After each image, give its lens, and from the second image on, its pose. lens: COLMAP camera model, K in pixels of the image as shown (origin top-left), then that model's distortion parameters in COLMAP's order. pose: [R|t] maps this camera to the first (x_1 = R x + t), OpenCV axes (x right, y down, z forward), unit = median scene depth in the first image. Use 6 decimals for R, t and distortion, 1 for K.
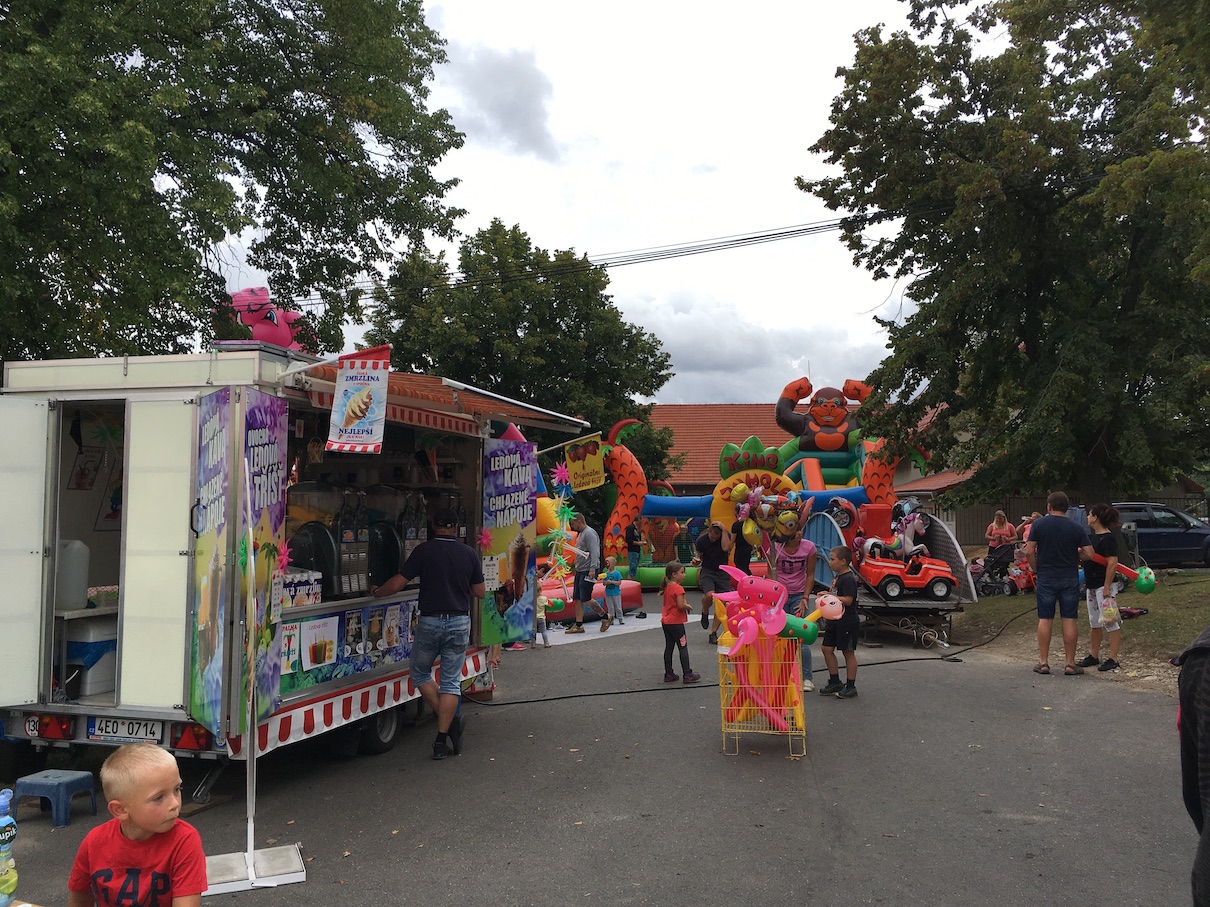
lens RADIAL K [[1027.5, 0, 602.2], [0, 1027.5, 453.6], [0, 0, 1]] dist [0.081891, -0.110002]
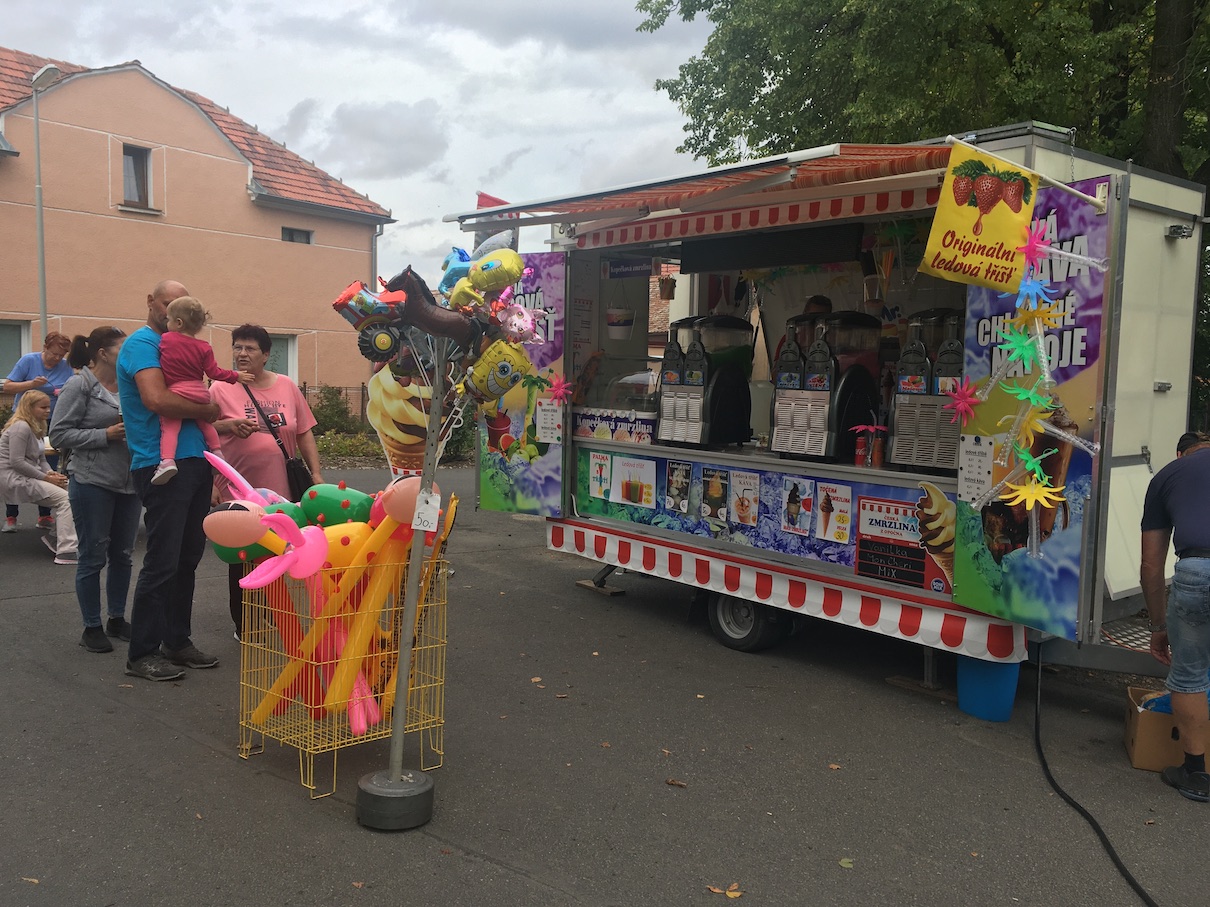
lens RADIAL K [[1027.5, 0, 602.2], [0, 1027.5, 453.6], [0, 0, 1]] dist [0.081891, -0.110002]
pose [[-0.559491, 0.038002, -0.827965, 0.448800], [0.011533, 0.999209, 0.038068, 0.092973], [0.828756, 0.011750, -0.559486, 1.213314]]
